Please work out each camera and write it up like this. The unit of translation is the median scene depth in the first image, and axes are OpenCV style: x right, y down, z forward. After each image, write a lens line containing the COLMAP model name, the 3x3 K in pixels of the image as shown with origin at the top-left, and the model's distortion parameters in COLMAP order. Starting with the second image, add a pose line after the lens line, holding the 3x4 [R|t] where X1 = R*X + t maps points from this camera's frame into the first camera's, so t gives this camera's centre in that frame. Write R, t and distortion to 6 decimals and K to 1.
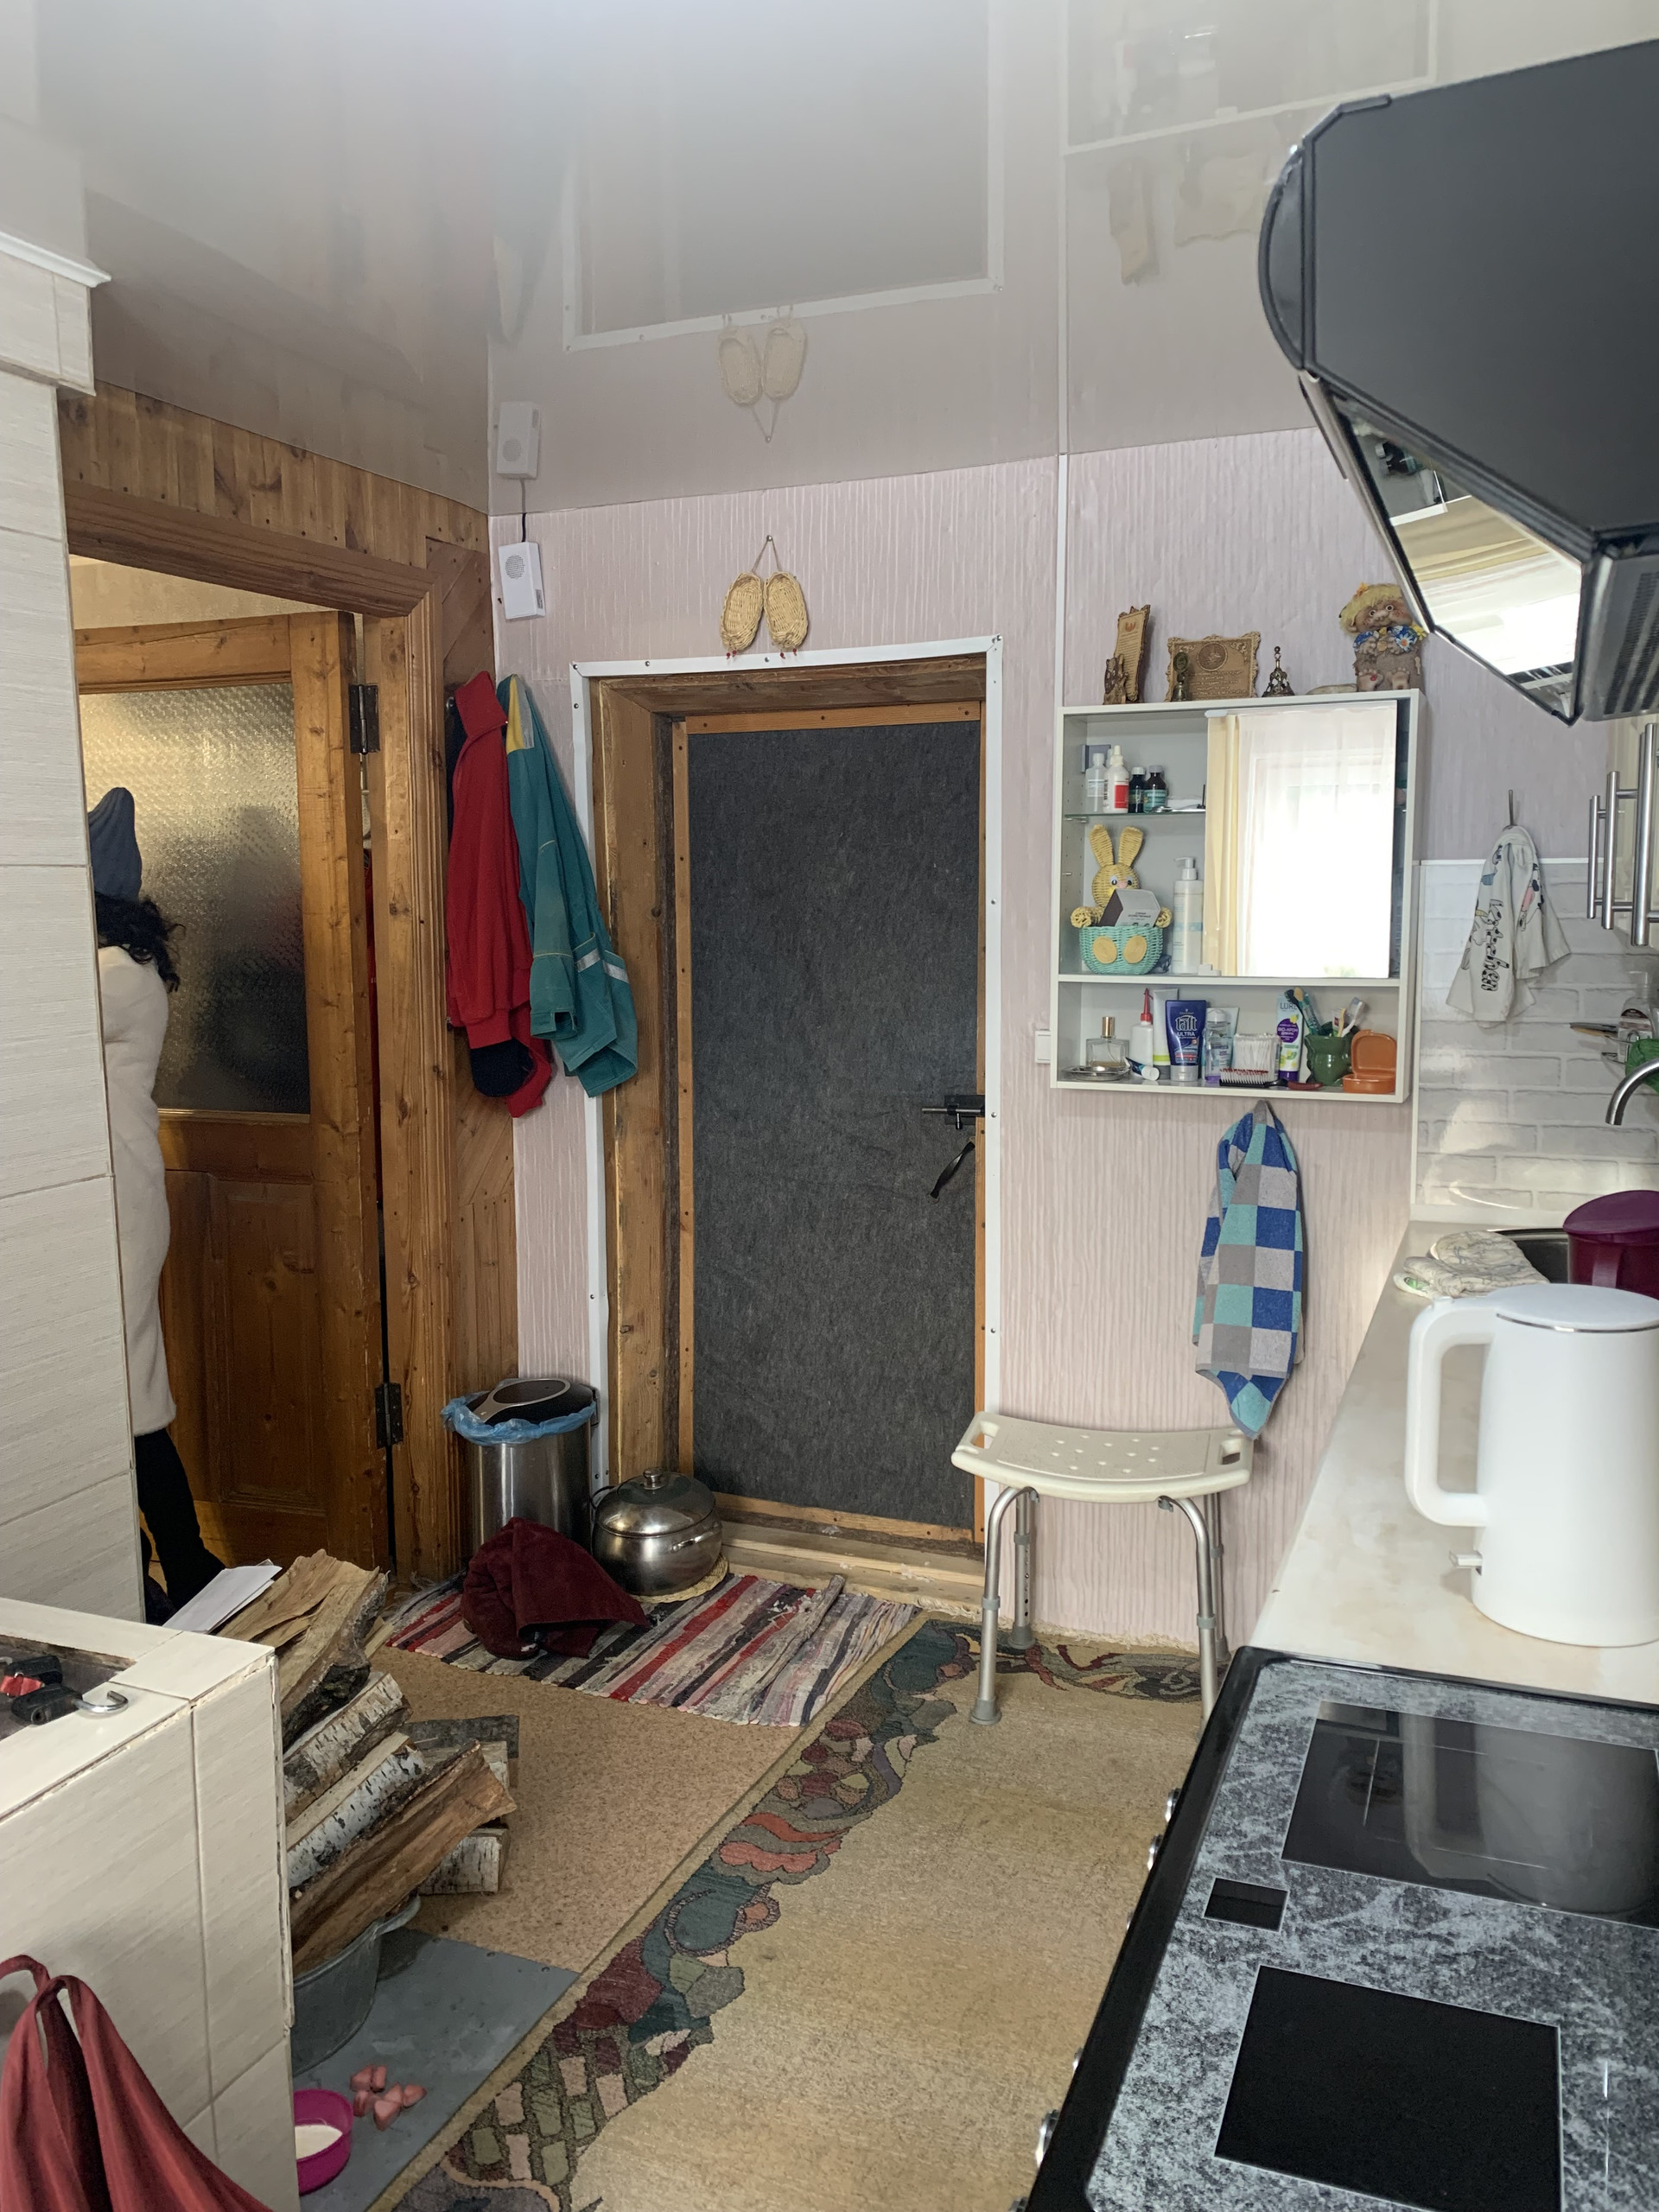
lens RADIAL K [[1676.7, 0, 829.5], [0, 1676.7, 1106.0], [0, 0, 1]] dist [0.013291, 0.001919]
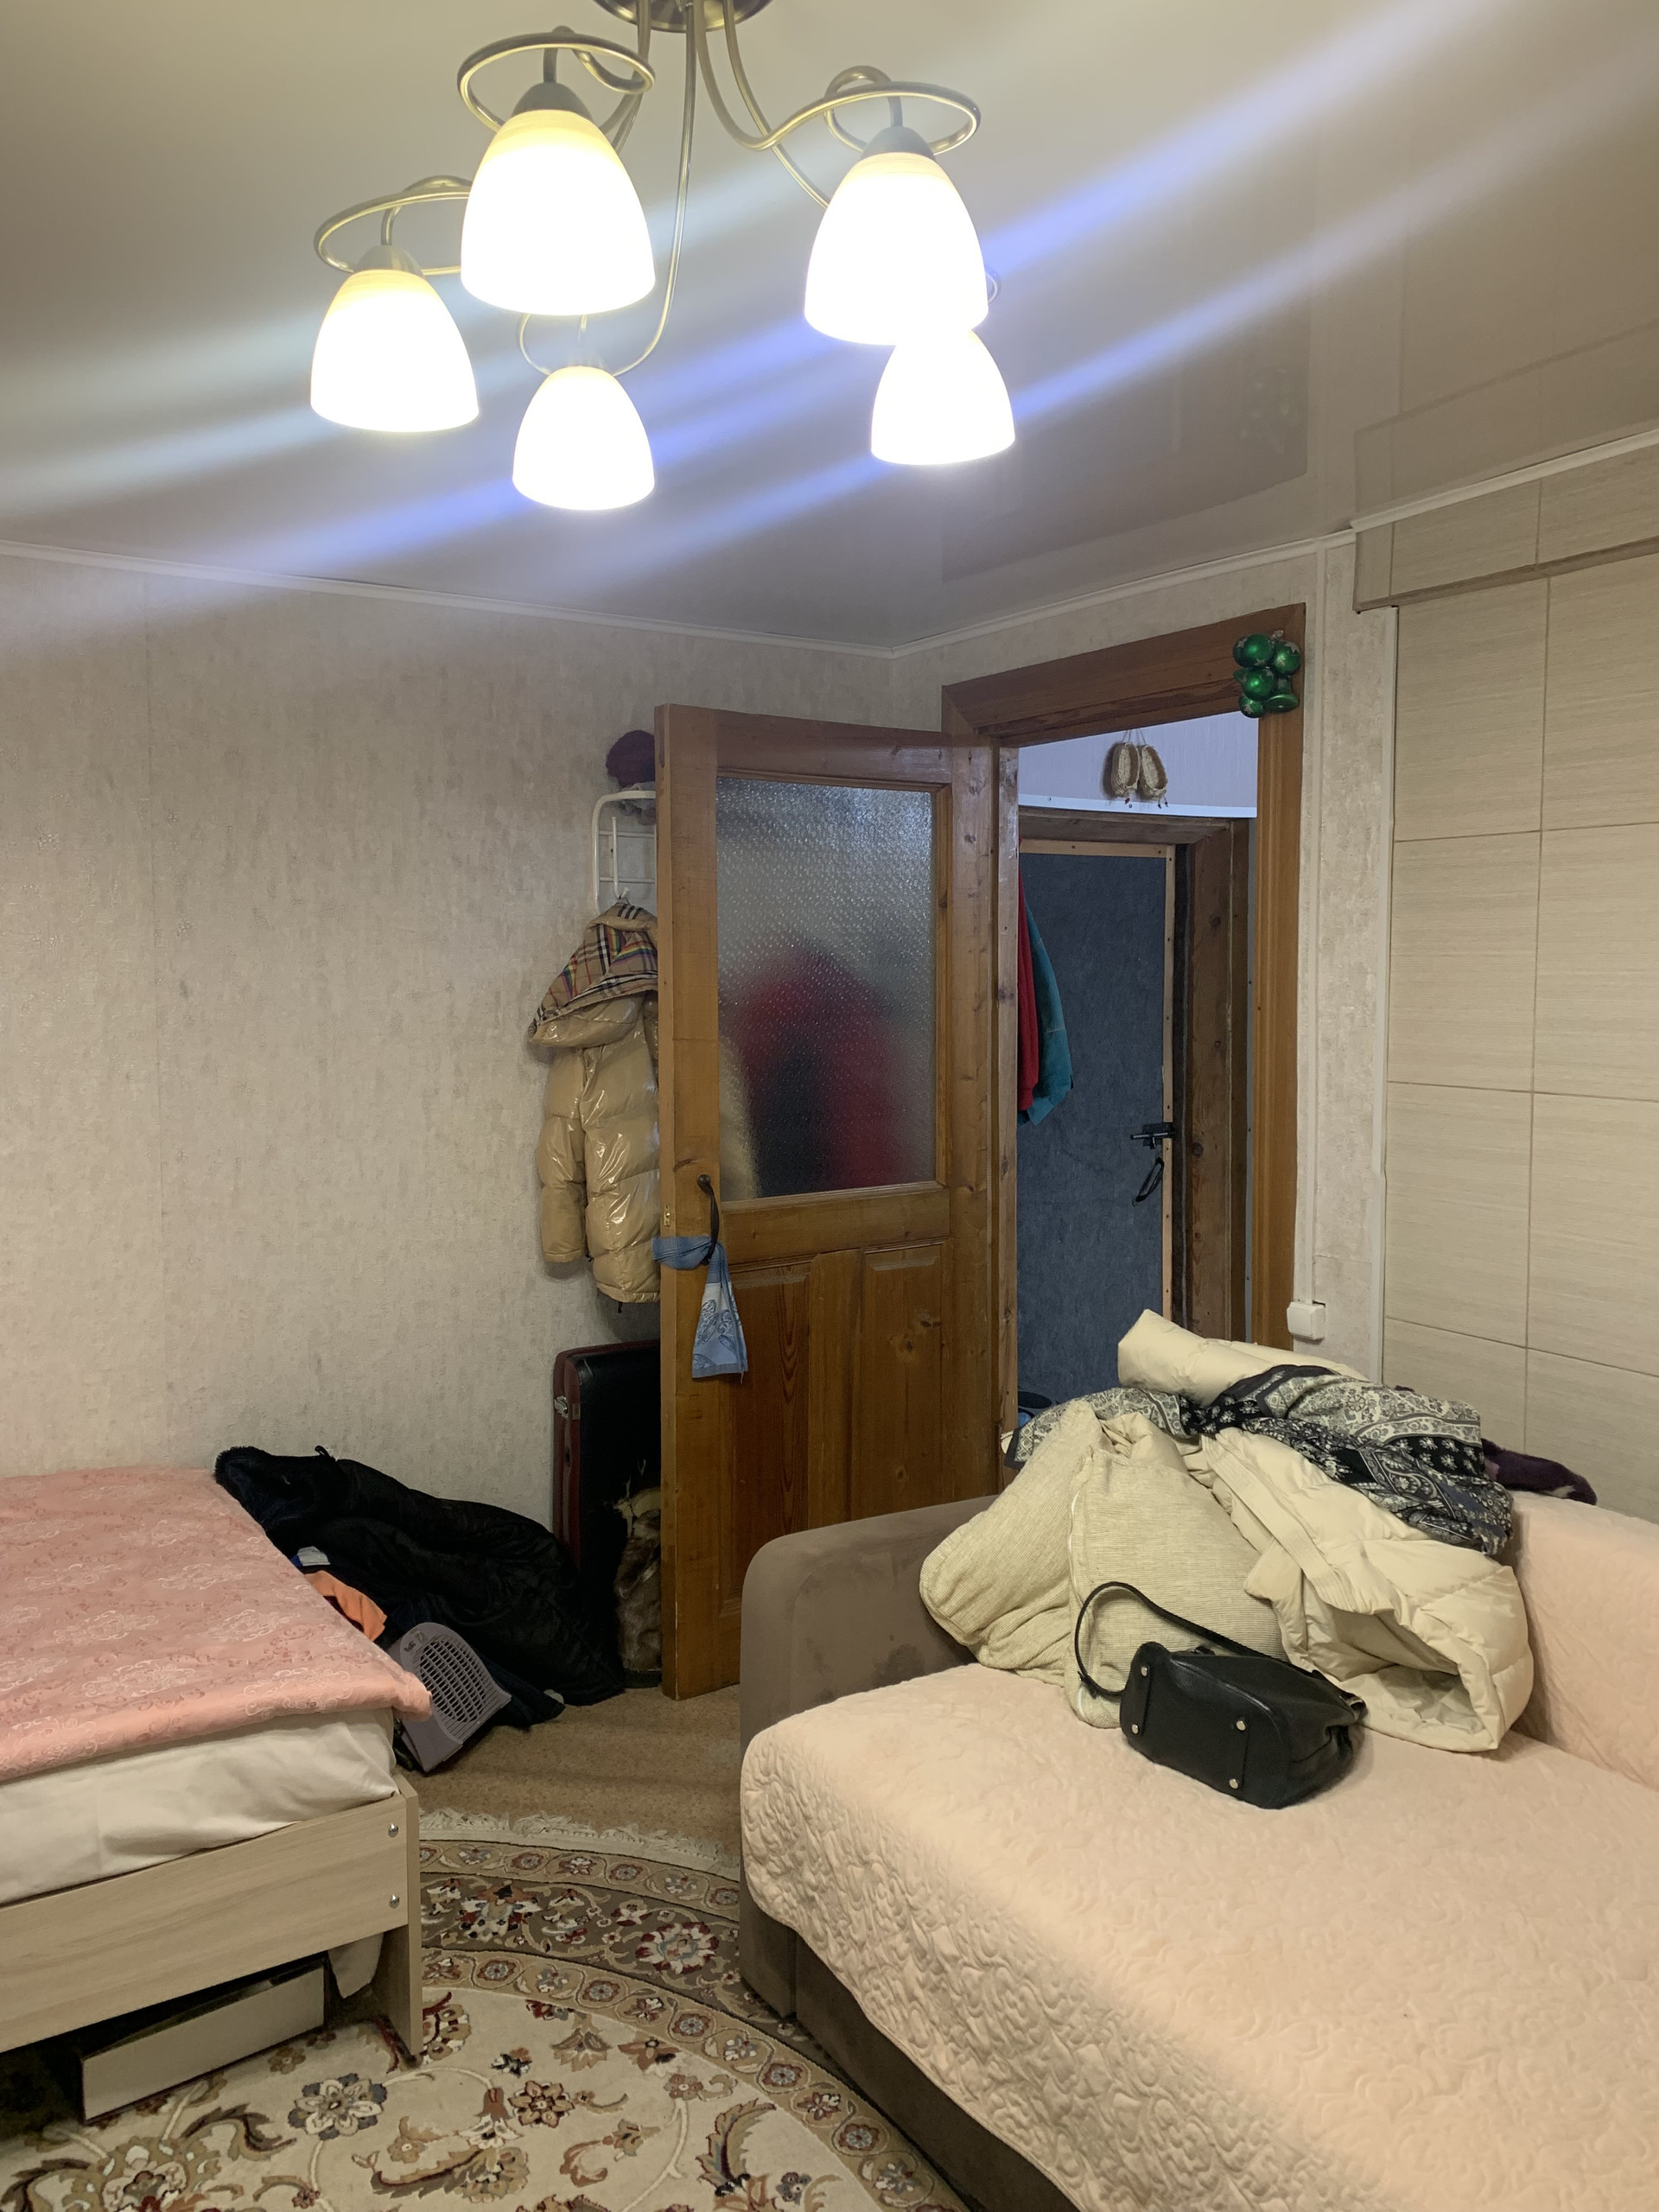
lens RADIAL K [[1676.7, 0, 829.5], [0, 1676.7, 1106.0], [0, 0, 1]] dist [0.013291, 0.001919]
pose [[0.608477, -0.063834, 0.791000, -1.154743], [0.103663, 0.994612, 0.000523, -0.048655], [-0.786772, 0.081679, 0.611816, 0.357326]]
